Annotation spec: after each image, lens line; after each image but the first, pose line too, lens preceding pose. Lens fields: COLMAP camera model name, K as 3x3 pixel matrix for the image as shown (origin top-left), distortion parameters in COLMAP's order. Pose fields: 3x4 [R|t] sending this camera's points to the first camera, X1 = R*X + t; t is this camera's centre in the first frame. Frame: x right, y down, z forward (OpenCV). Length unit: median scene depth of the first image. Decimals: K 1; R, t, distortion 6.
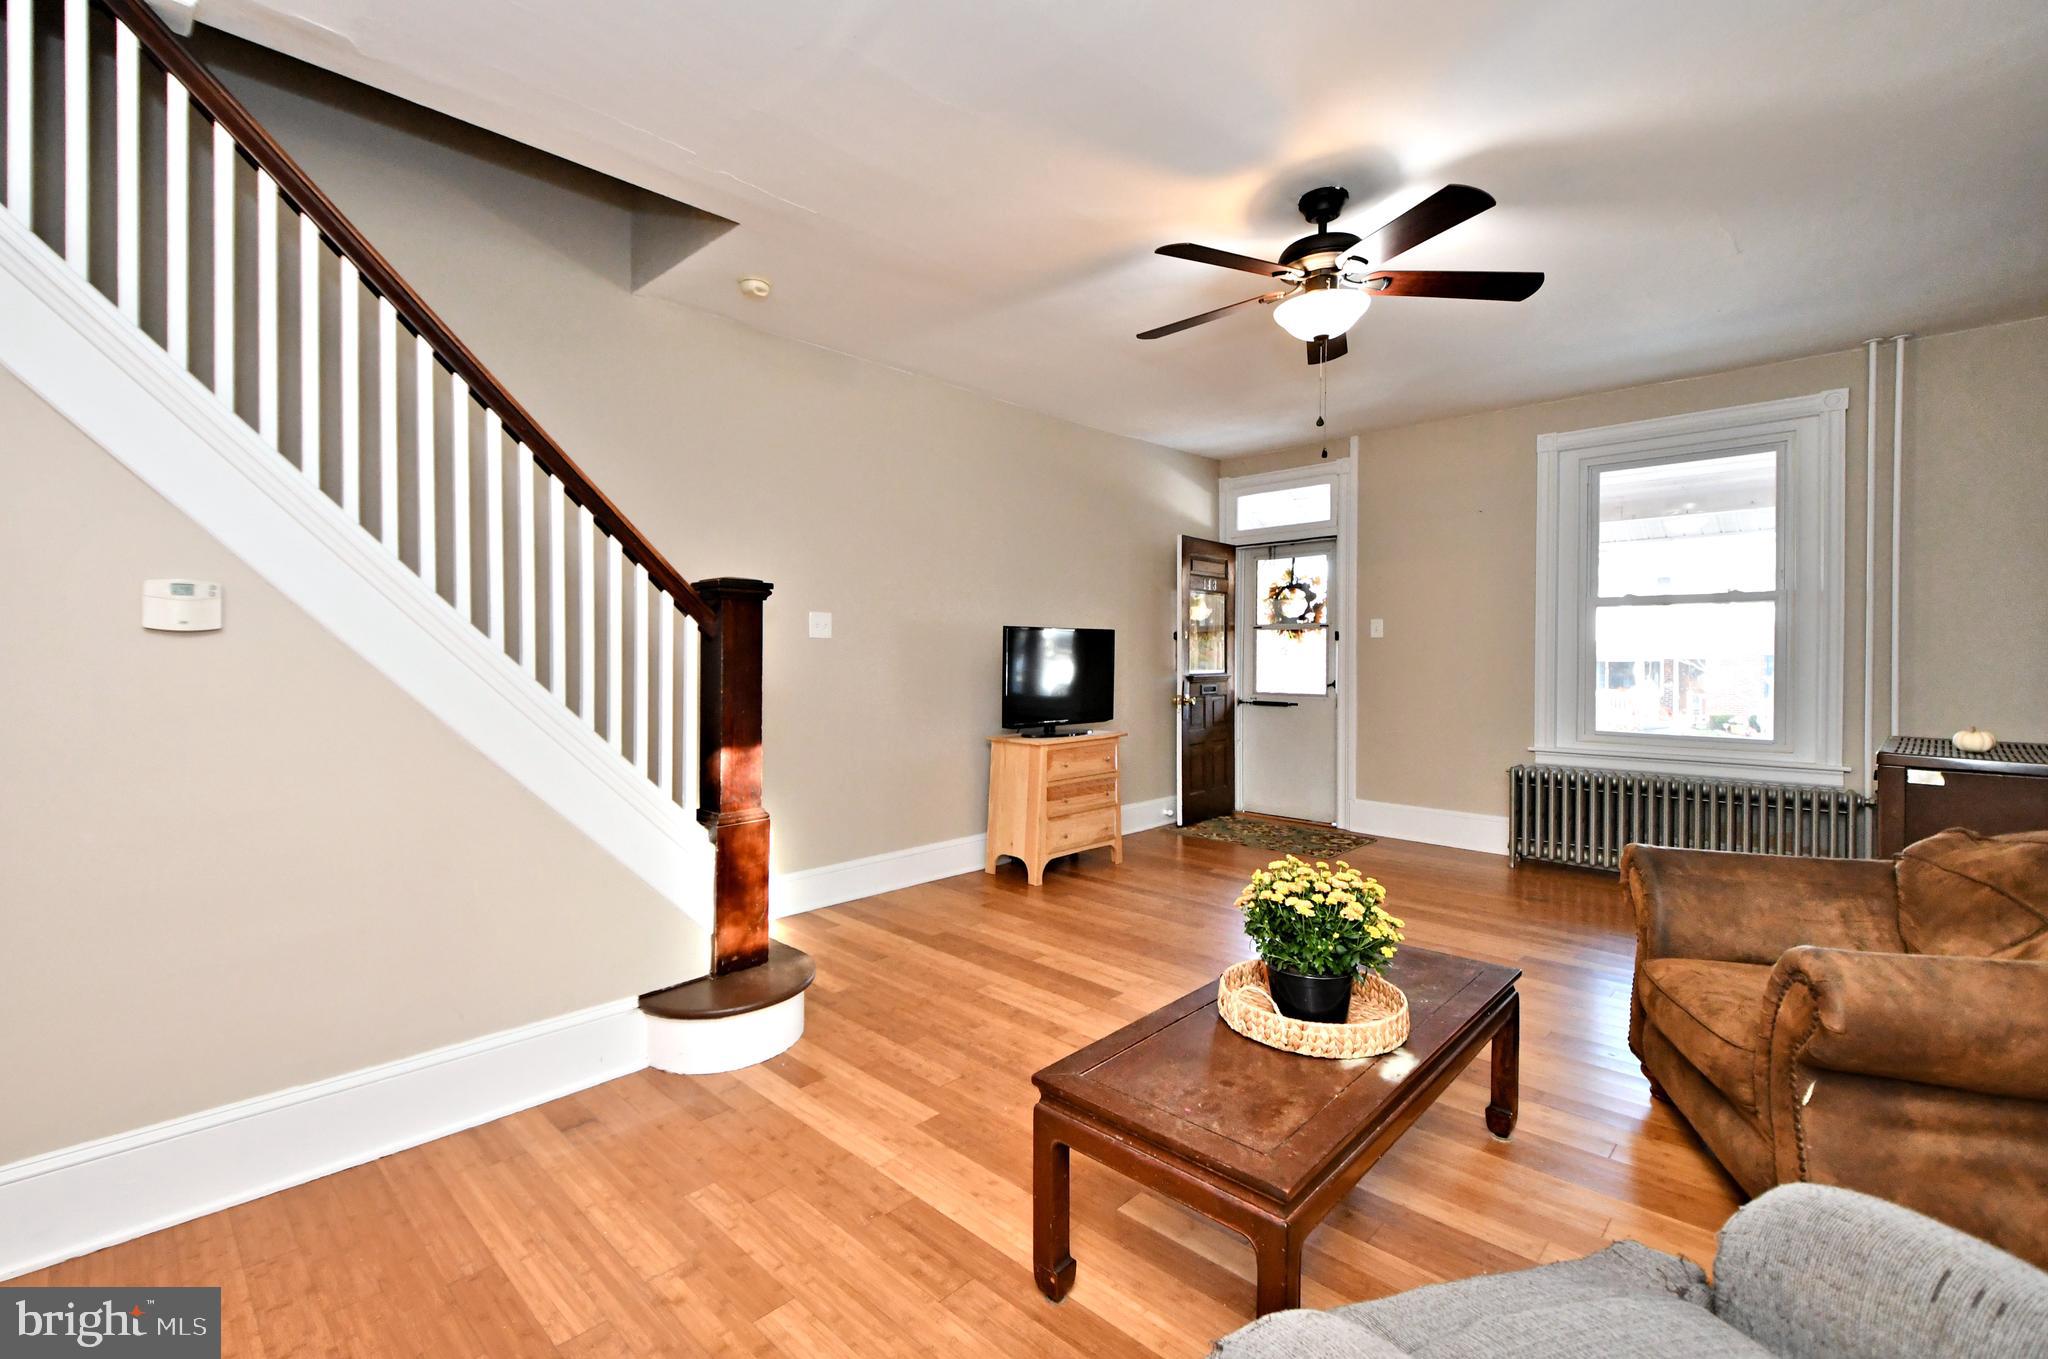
lens RADIAL K [[883.1, 0, 1024.2], [0, 883.1, 669.9], [0, 0, 1]] dist [0.016722, 0.000190]
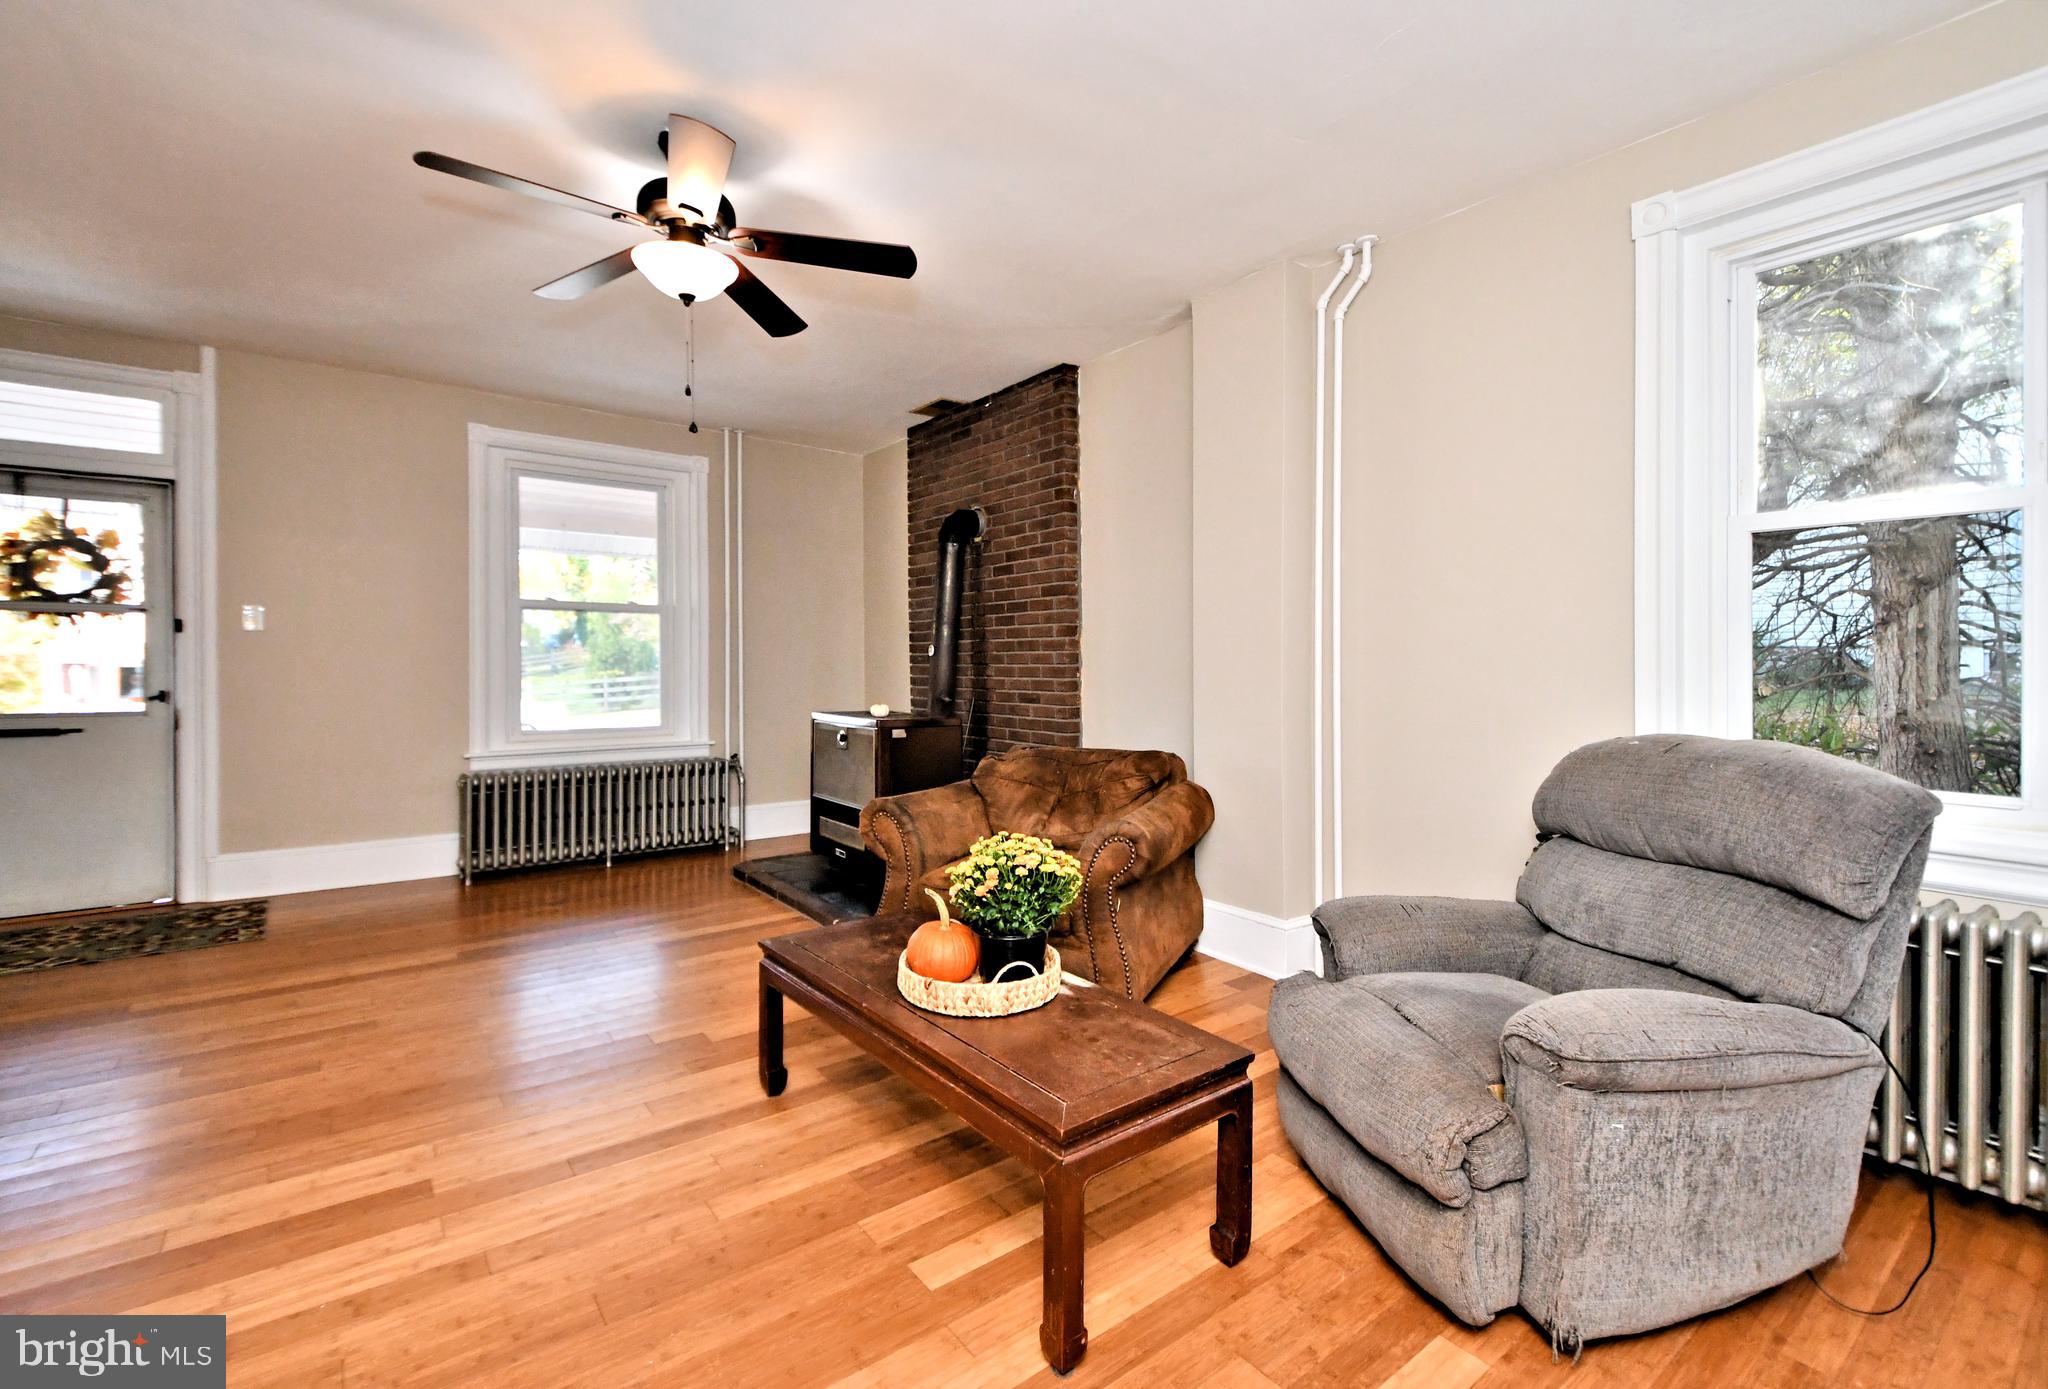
lens RADIAL K [[899.1, 0, 1003.6], [0, 899.1, 661.8], [0, 0, 1]] dist [0.001836, -0.000318]
pose [[0.158766, 0.002510, 0.987313, -0.282841], [0.013060, 0.999904, -0.004643, 0.001858], [-0.987230, 0.013632, 0.158718, 0.298674]]
